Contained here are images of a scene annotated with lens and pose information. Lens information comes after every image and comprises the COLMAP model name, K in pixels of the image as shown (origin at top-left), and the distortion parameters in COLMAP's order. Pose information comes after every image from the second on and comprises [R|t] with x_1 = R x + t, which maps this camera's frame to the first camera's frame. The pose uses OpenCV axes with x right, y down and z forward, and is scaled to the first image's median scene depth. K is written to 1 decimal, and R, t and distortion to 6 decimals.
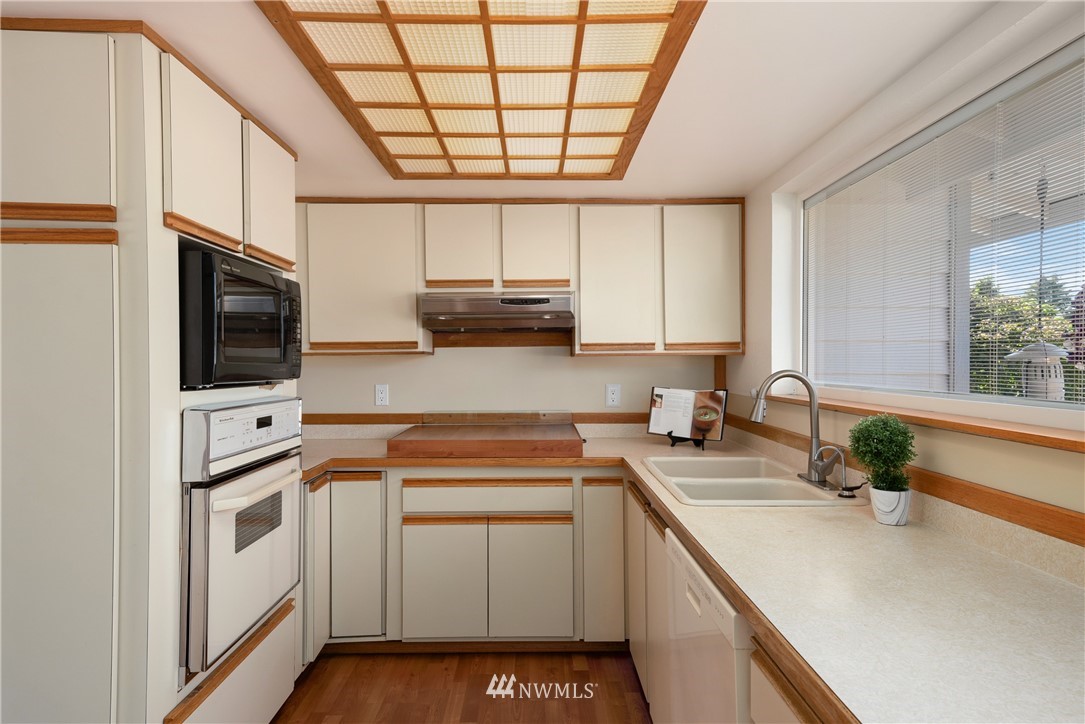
lens RADIAL K [[617.7, 0, 540.6], [0, 617.7, 366.8], [0, 0, 1]] dist [0.037039, 0.000117]
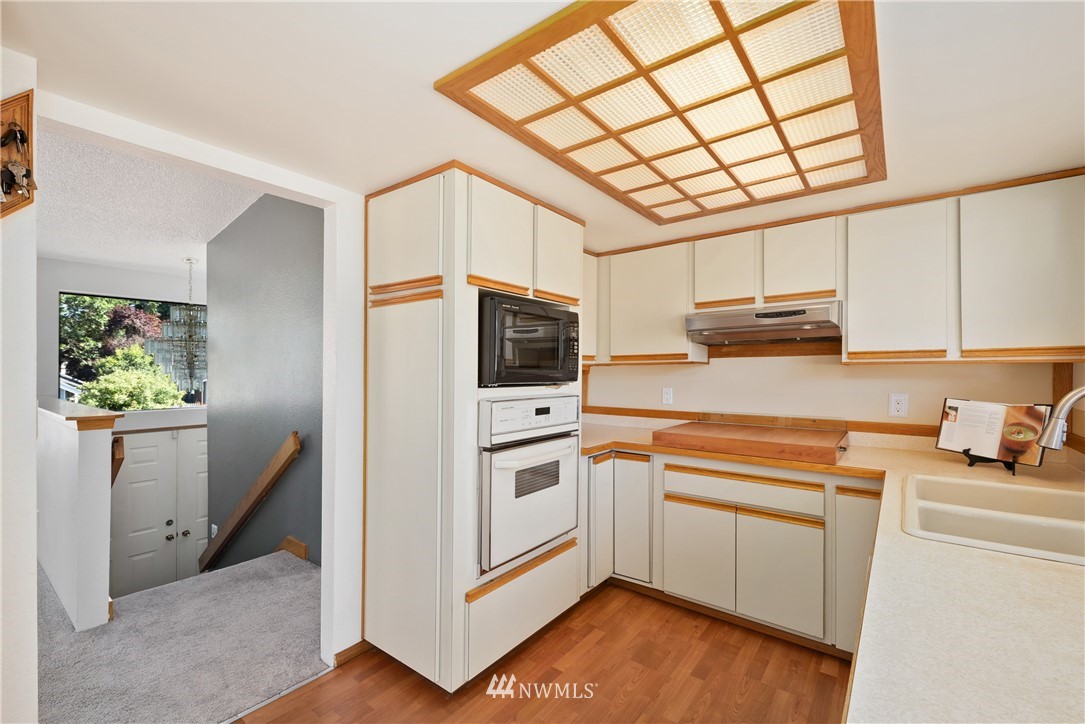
lens RADIAL K [[457.7, 0, 541.7], [0, 457.7, 372.1], [0, 0, 1]] dist [0.001141, -0.000449]
pose [[0.785203, 0.004839, -0.619219, 0.153963], [-0.007404, 0.999971, -0.001574, -0.000072], [0.619194, 0.005821, 0.785217, 0.120945]]
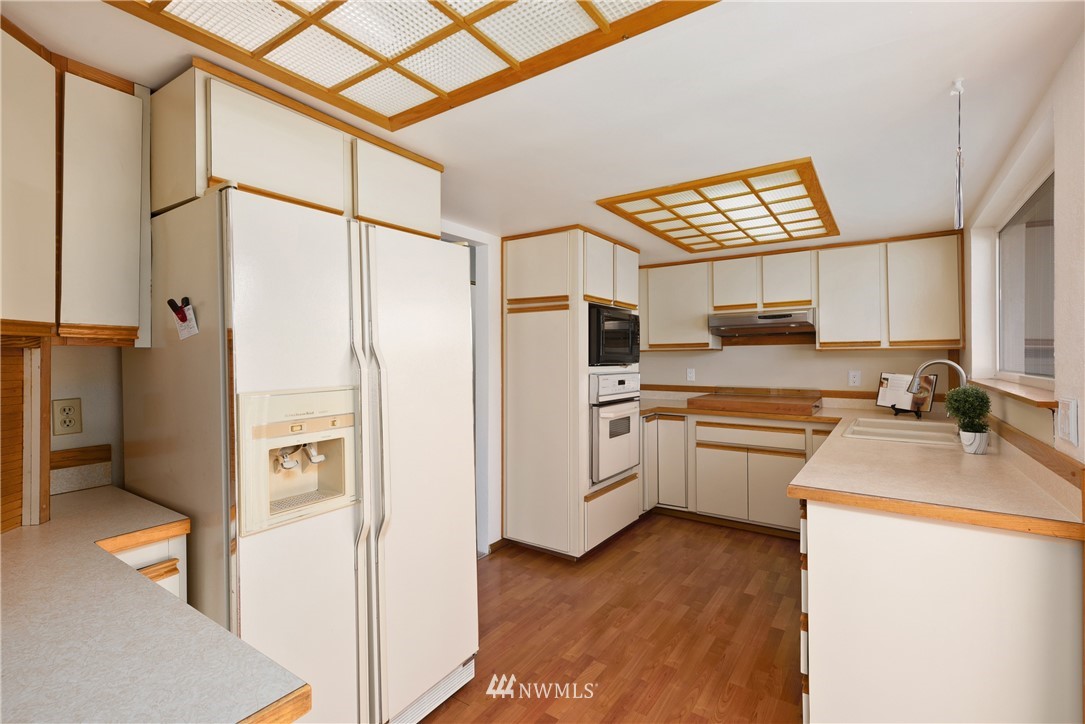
lens RADIAL K [[496.0, 0, 540.5], [0, 496.0, 348.1], [0, 0, 1]] dist [0.000370, 0.006383]
pose [[0.816101, -0.010357, -0.577817, 0.235183], [-0.004642, 0.999690, -0.024474, 0.009960], [0.577891, 0.022656, 0.815799, -0.416840]]
